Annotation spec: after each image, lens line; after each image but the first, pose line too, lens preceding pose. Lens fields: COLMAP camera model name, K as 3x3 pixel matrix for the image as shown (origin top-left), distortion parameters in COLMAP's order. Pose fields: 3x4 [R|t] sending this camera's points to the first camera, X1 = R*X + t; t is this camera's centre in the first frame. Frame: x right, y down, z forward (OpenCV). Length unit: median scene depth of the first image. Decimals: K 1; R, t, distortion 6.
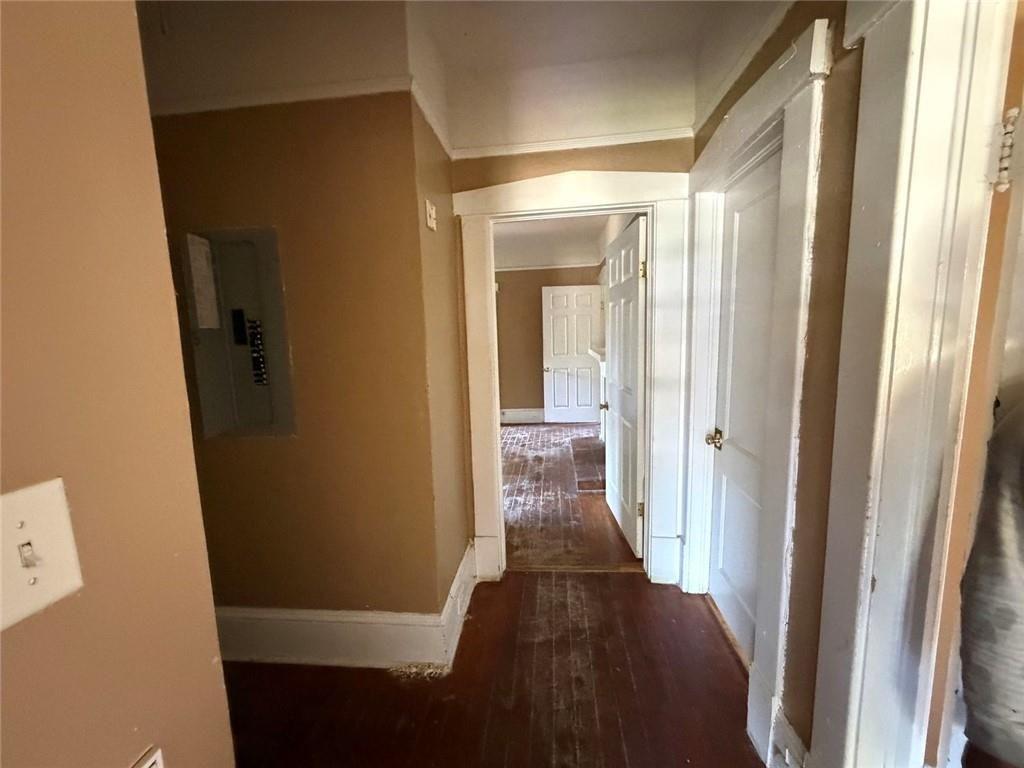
lens RADIAL K [[407.9, 0, 509.1], [0, 407.9, 382.9], [0, 0, 1]] dist [-0.000348, -0.000064]
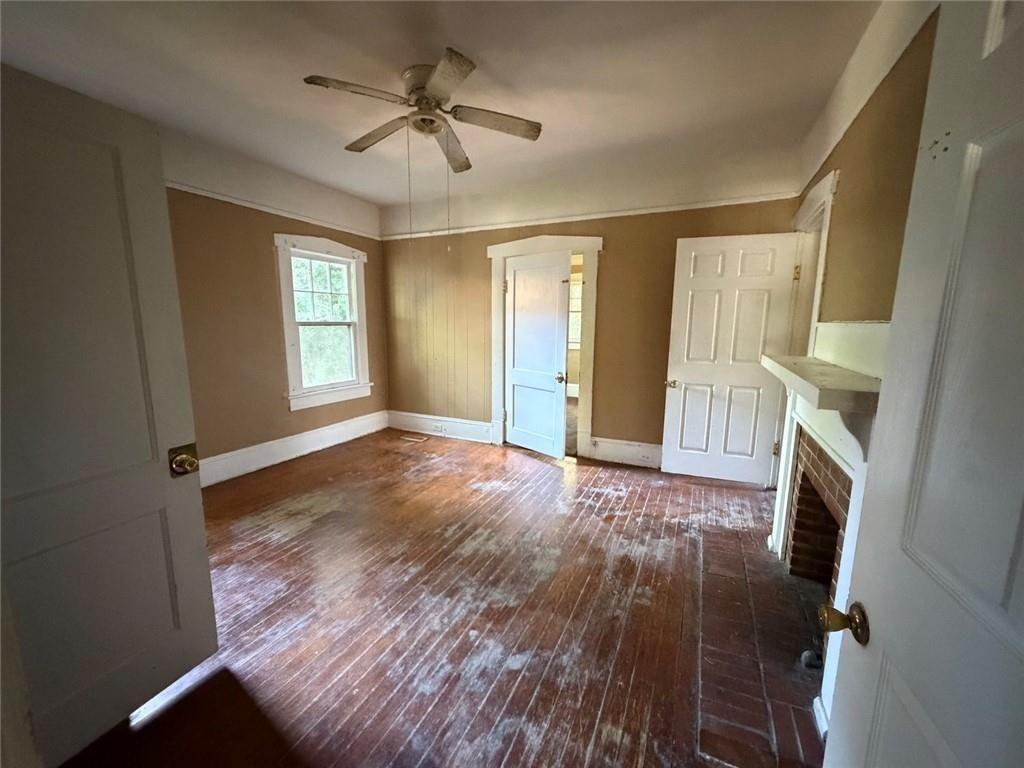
lens RADIAL K [[407.9, 0, 509.1], [0, 407.9, 382.9], [0, 0, 1]] dist [-0.000348, -0.000064]
pose [[0.943084, 0.091251, -0.319789, 0.101242], [-0.081793, 0.995725, 0.042913, -0.068779], [0.322338, -0.014314, 0.946517, 0.645346]]
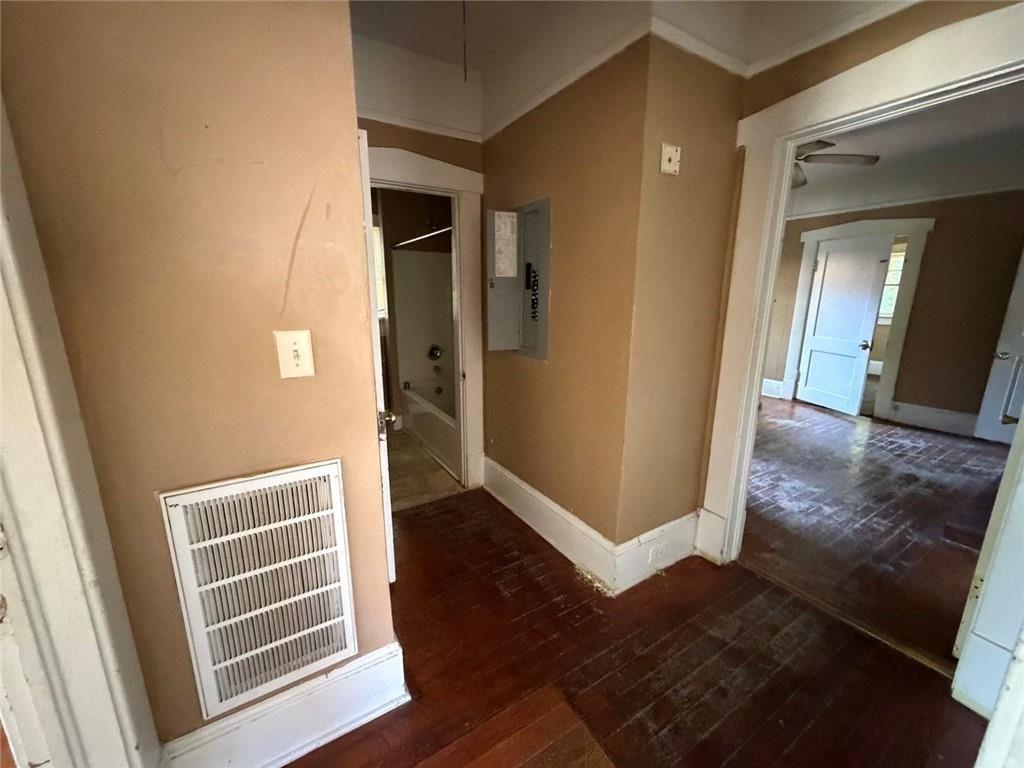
lens RADIAL K [[407.9, 0, 509.1], [0, 407.9, 382.9], [0, 0, 1]] dist [-0.000348, -0.000064]
pose [[0.607572, 0.207363, -0.766718, 0.208113], [-0.124665, 0.978251, 0.165785, -0.002870], [0.784420, -0.005143, 0.620209, 0.049447]]
